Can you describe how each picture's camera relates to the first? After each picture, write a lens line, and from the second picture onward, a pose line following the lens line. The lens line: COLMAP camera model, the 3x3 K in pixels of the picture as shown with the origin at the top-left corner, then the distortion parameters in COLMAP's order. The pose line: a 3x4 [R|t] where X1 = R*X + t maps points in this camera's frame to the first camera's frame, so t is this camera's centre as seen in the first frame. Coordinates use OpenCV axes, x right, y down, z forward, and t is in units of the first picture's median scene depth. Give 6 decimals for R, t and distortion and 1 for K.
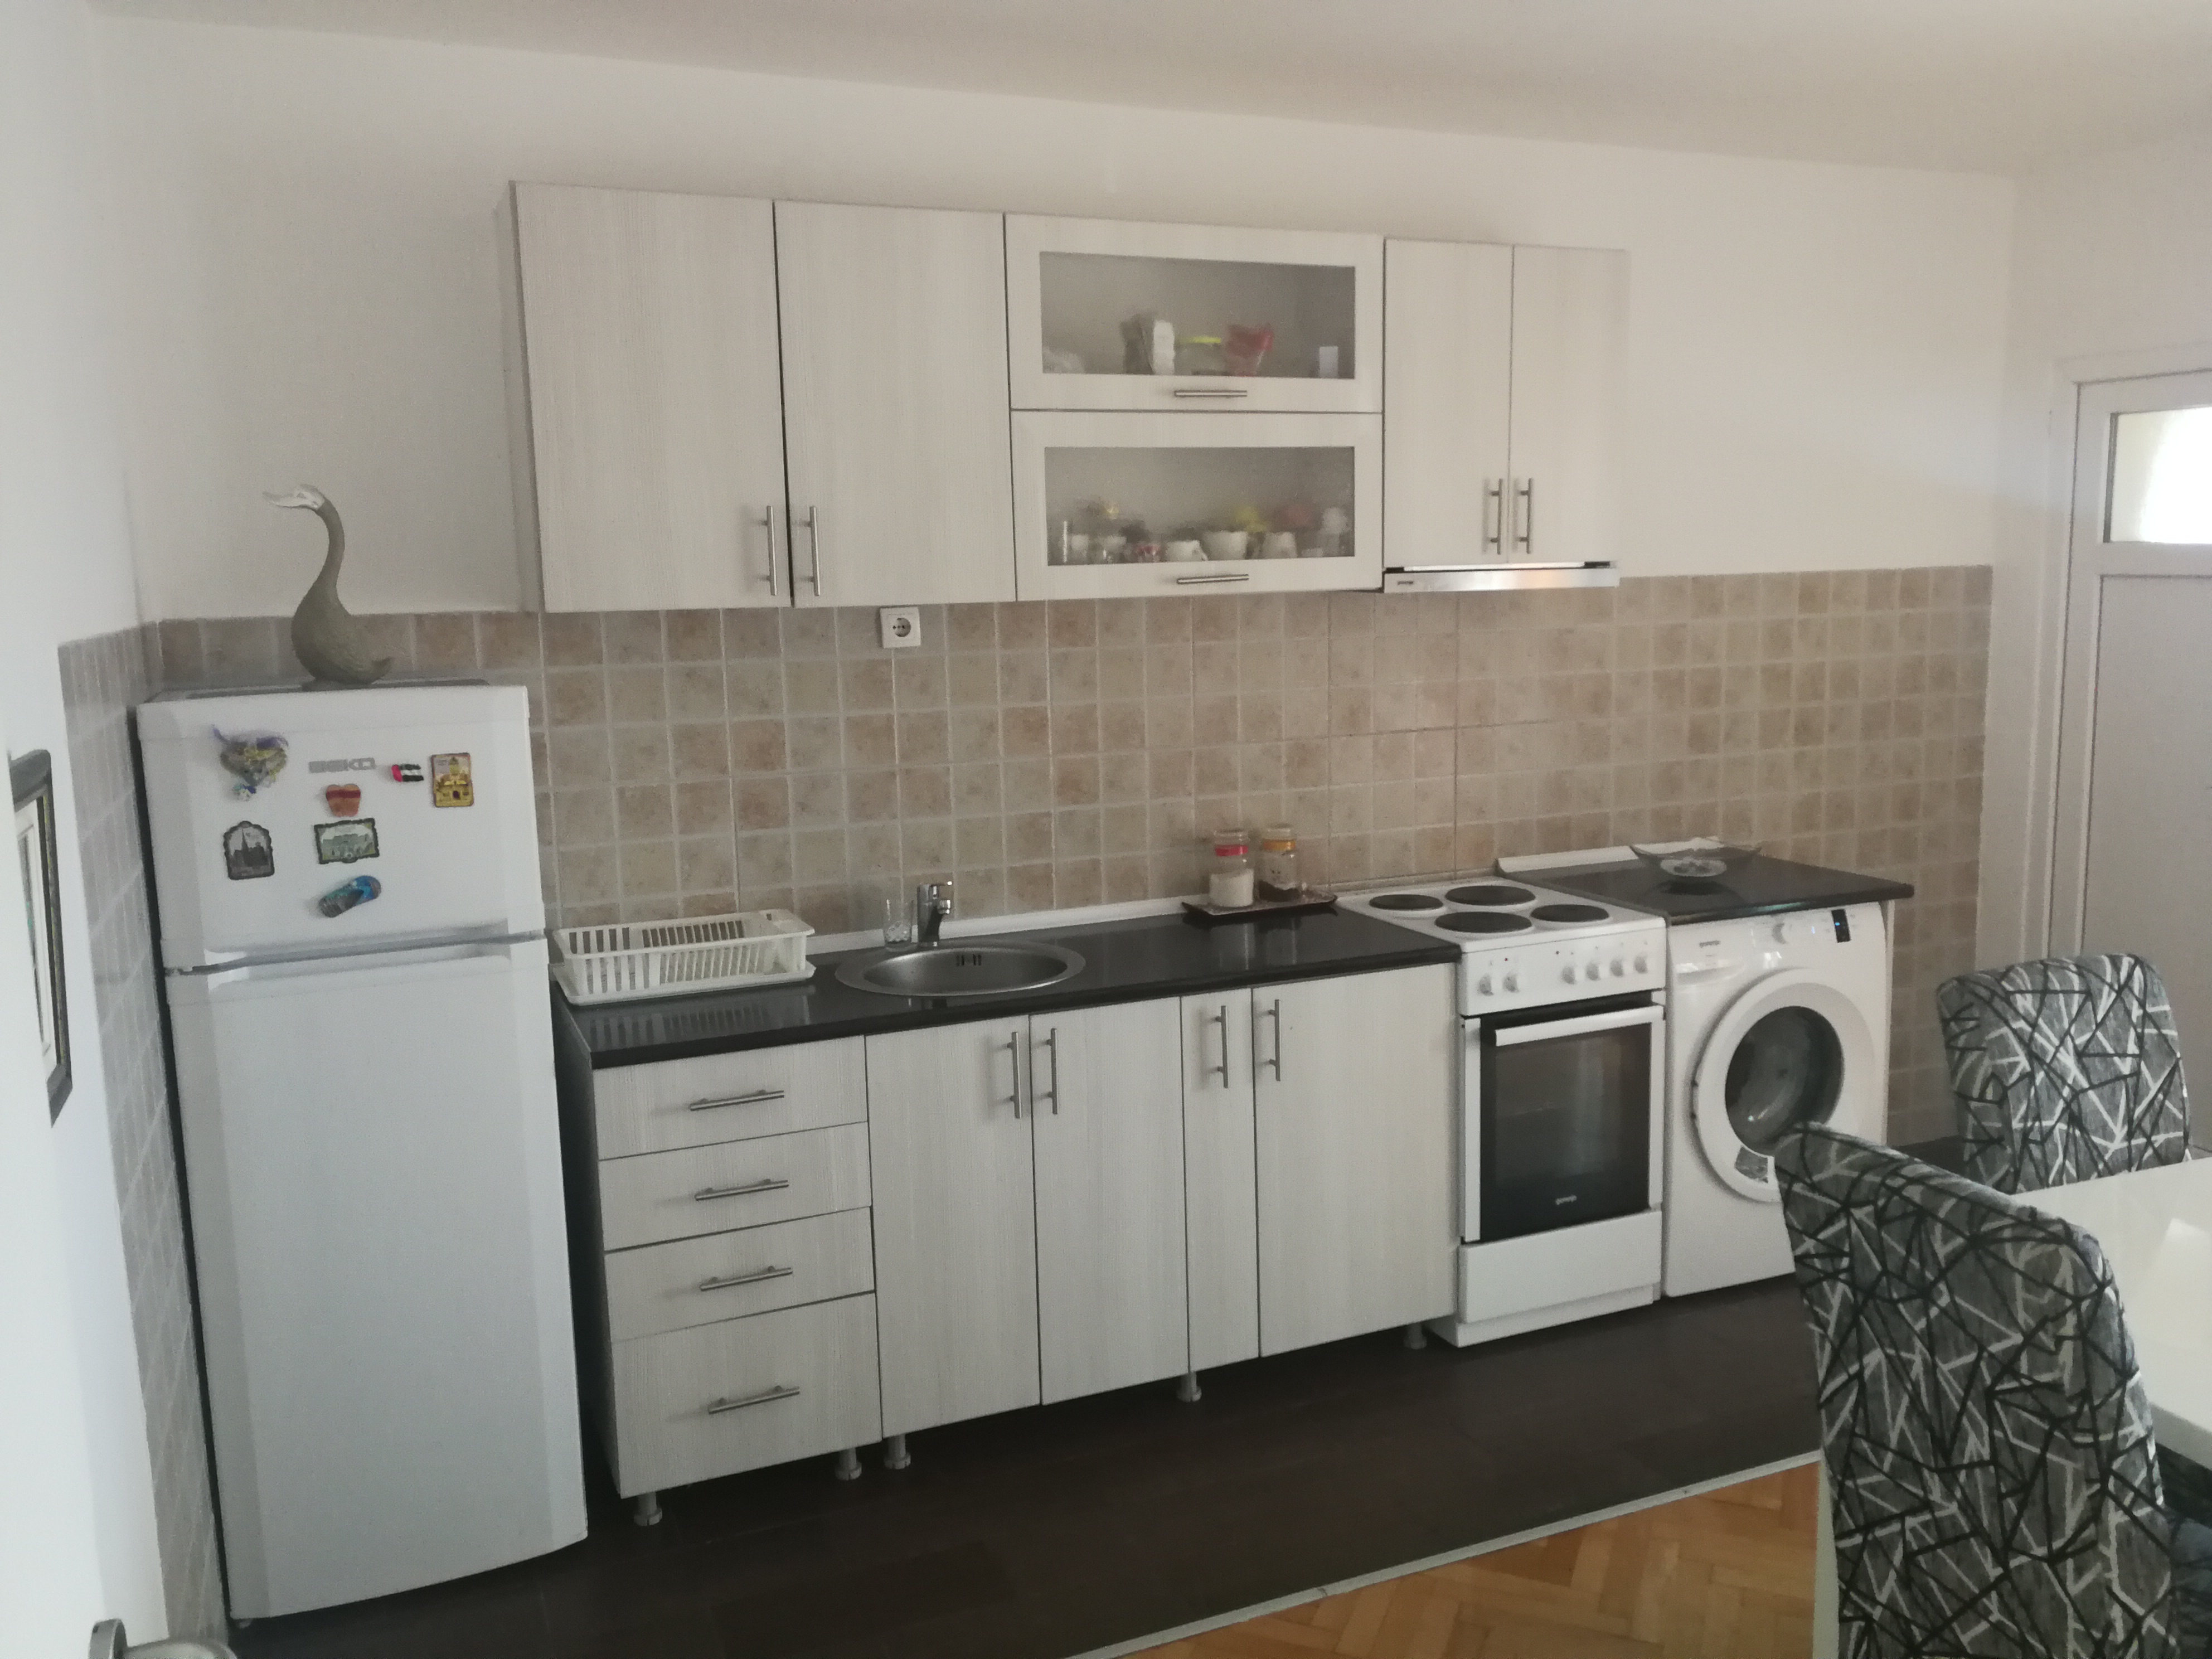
lens RADIAL K [[1811.6, 0, 1106.0], [0, 1811.6, 829.5], [0, 0, 1]] dist [0.030516, -0.036270]
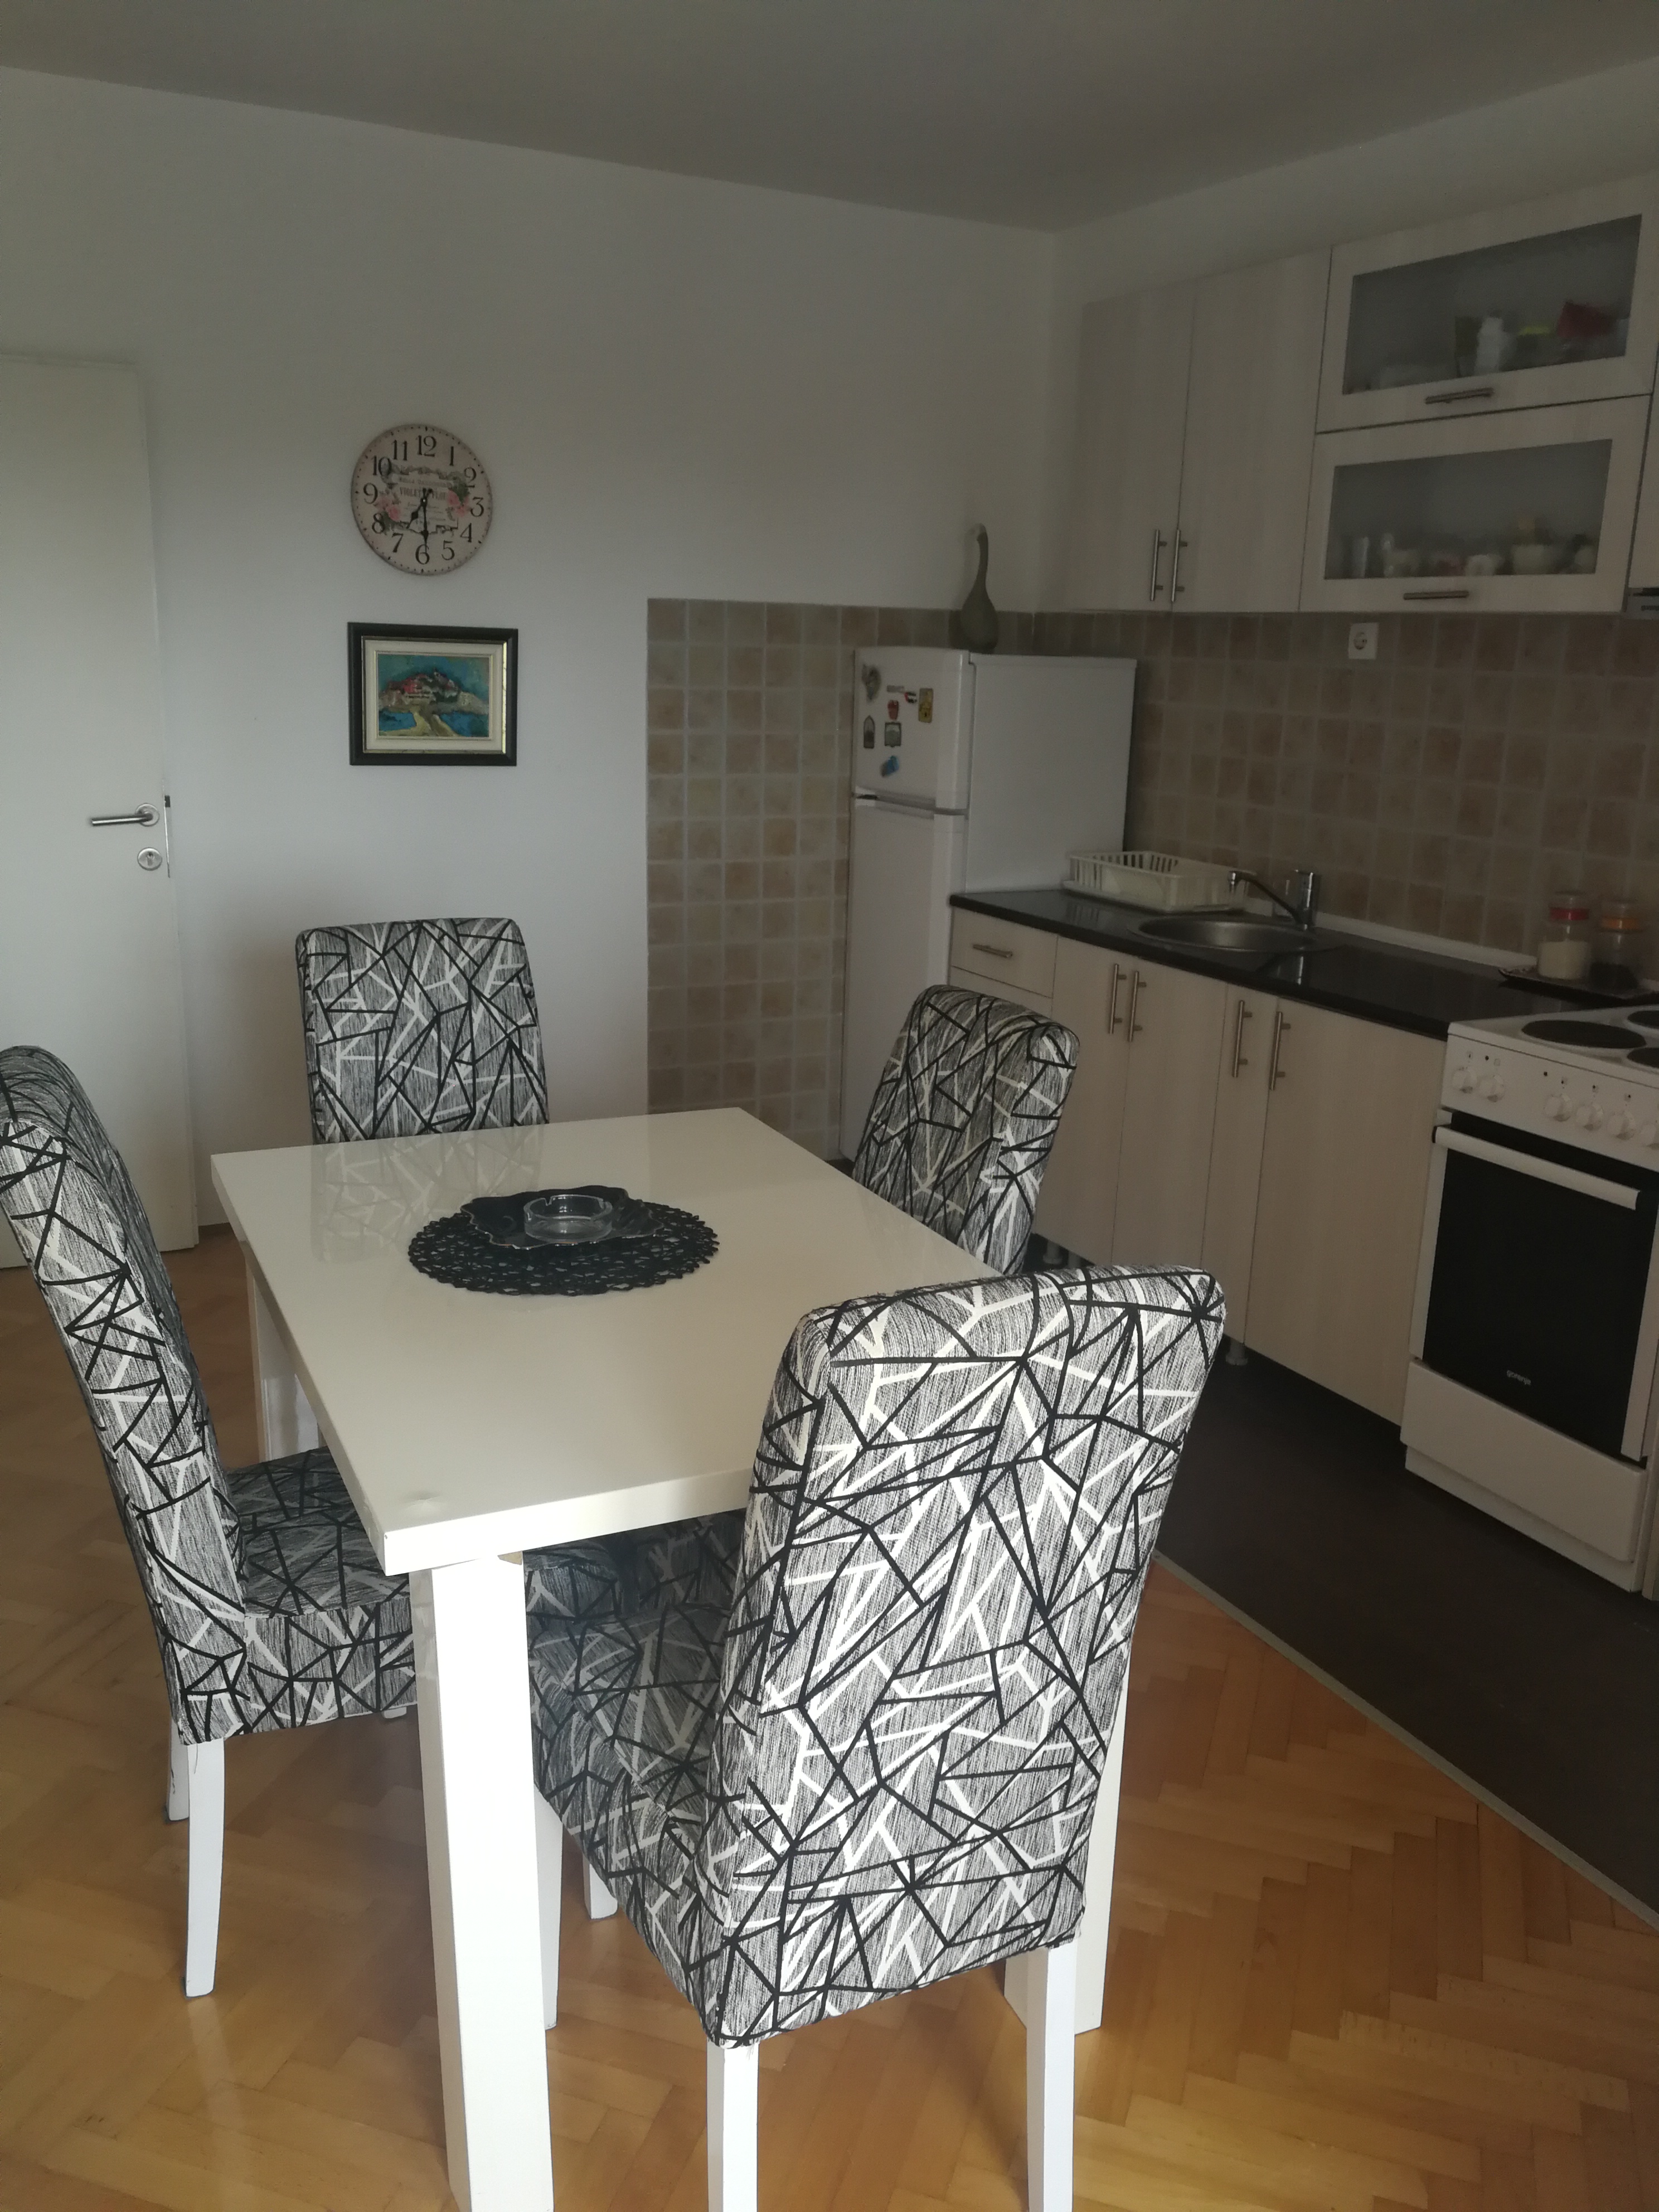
lens RADIAL K [[1891.2, 0, 829.5], [0, 1891.2, 1106.0], [0, 0, 1]] dist [0.057960, -0.083535]
pose [[0.066544, 0.266542, -0.961523, 1.130021], [-0.179340, 0.951161, 0.251258, -0.079899], [0.981534, 0.155720, 0.111096, 0.637961]]
